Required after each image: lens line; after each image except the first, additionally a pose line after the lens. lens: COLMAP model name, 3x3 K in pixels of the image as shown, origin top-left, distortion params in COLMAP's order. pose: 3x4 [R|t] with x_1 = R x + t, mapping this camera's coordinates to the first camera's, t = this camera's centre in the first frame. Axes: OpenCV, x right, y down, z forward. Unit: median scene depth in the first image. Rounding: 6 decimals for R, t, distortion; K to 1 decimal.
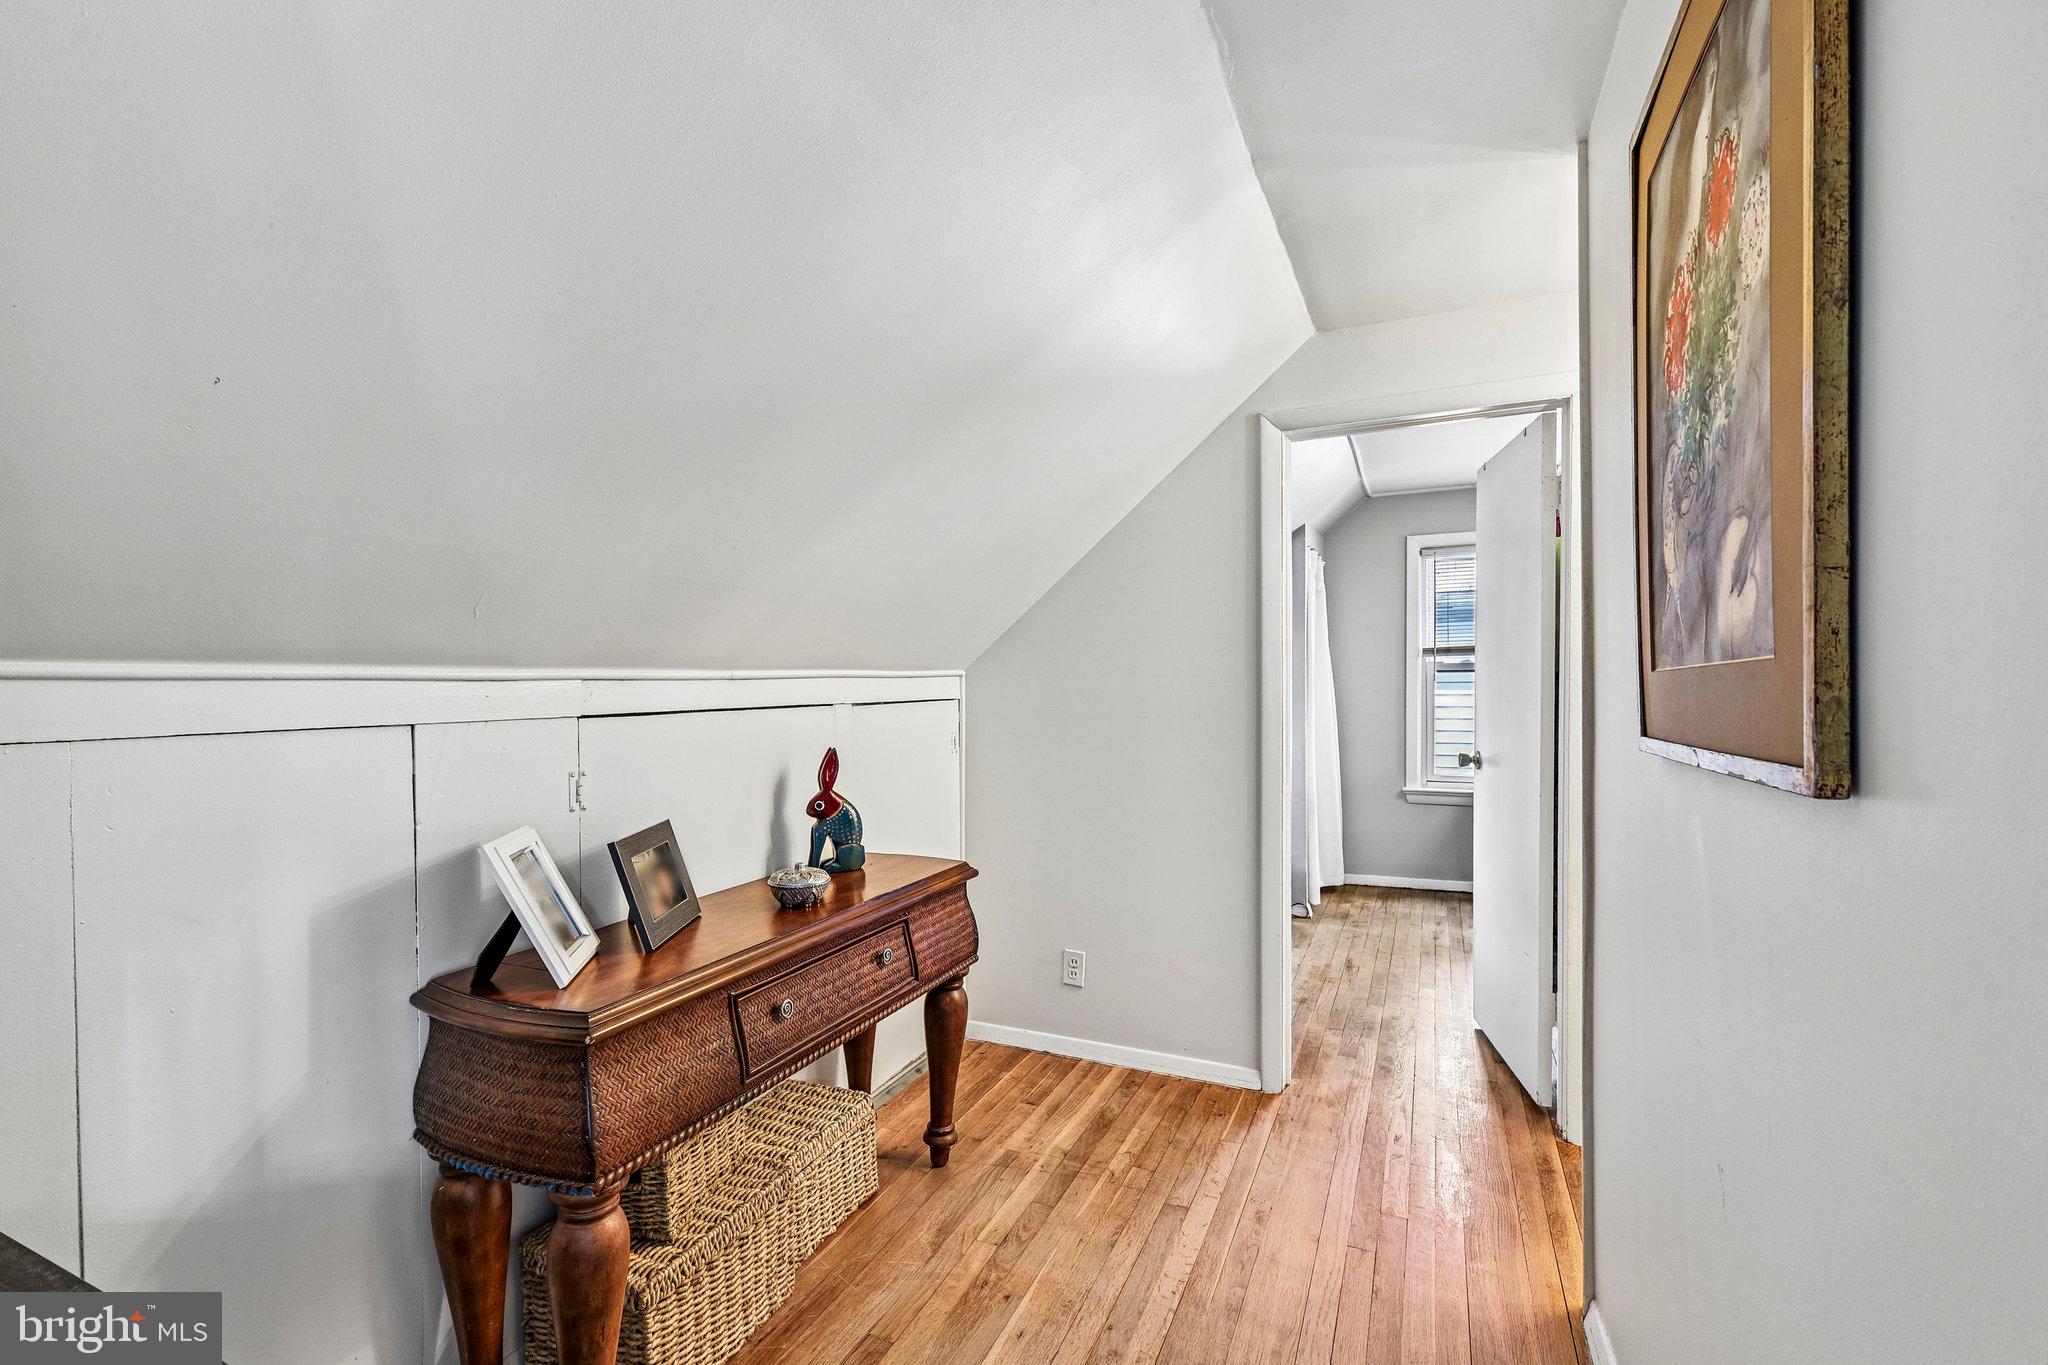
lens RADIAL K [[913.4, 0, 1024.0], [0, 913.4, 682.5], [0, 0, 1]] dist [0.000678, -0.000007]
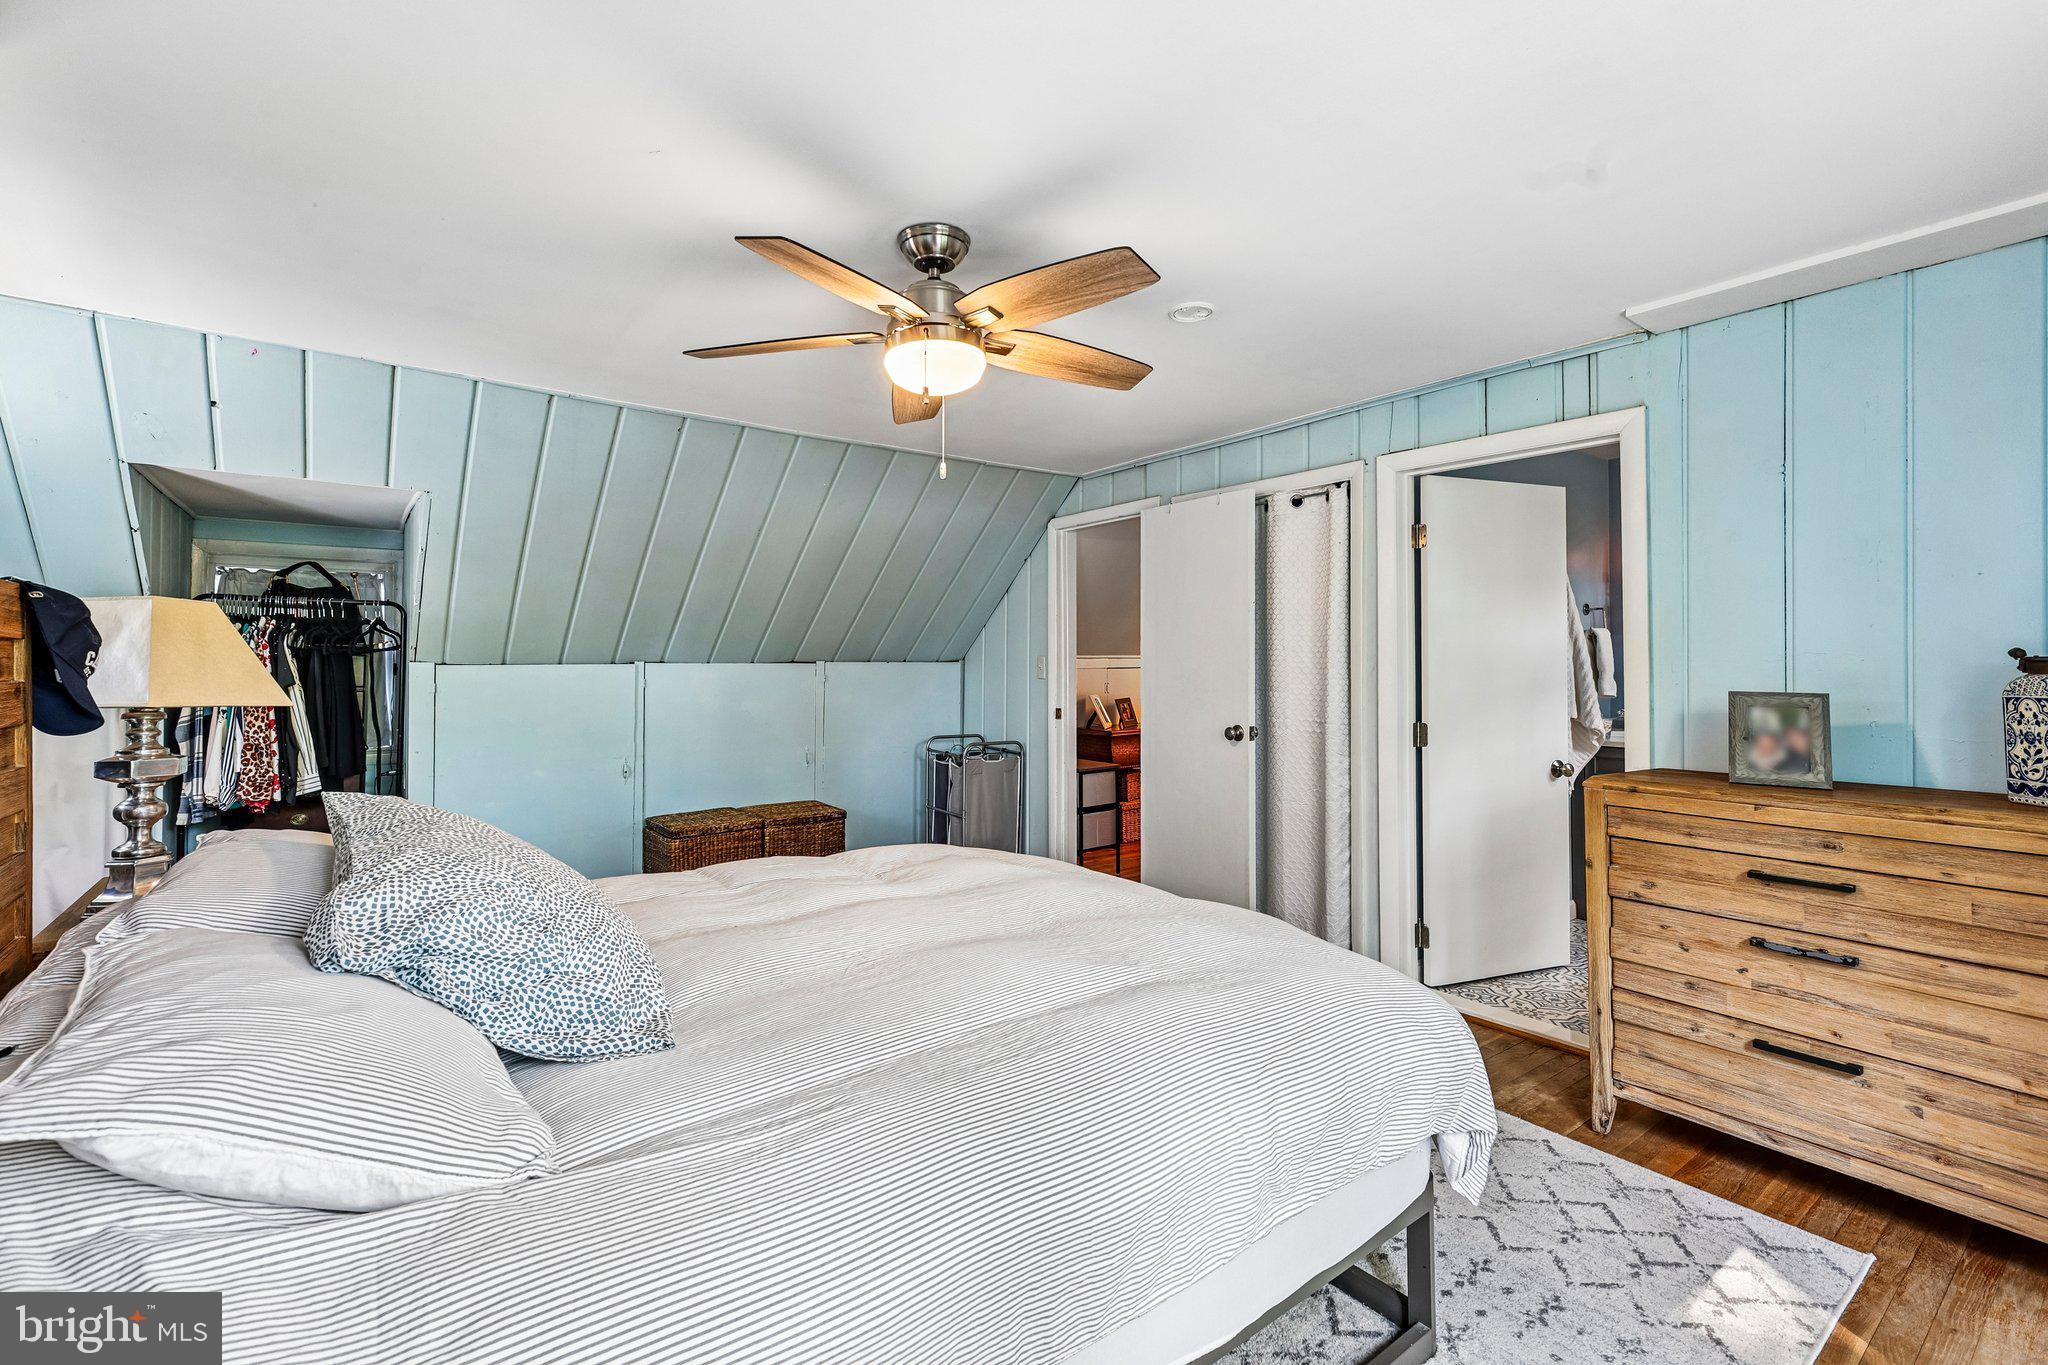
lens RADIAL K [[893.4, 0, 1022.1], [0, 893.4, 671.5], [0, 0, 1]] dist [0.004069, 0.000257]
pose [[0.872428, 0.019391, -0.488357, 1.278089], [-0.021504, 0.999768, 0.001283, 0.053136], [0.488269, 0.009382, 0.872643, -3.030036]]
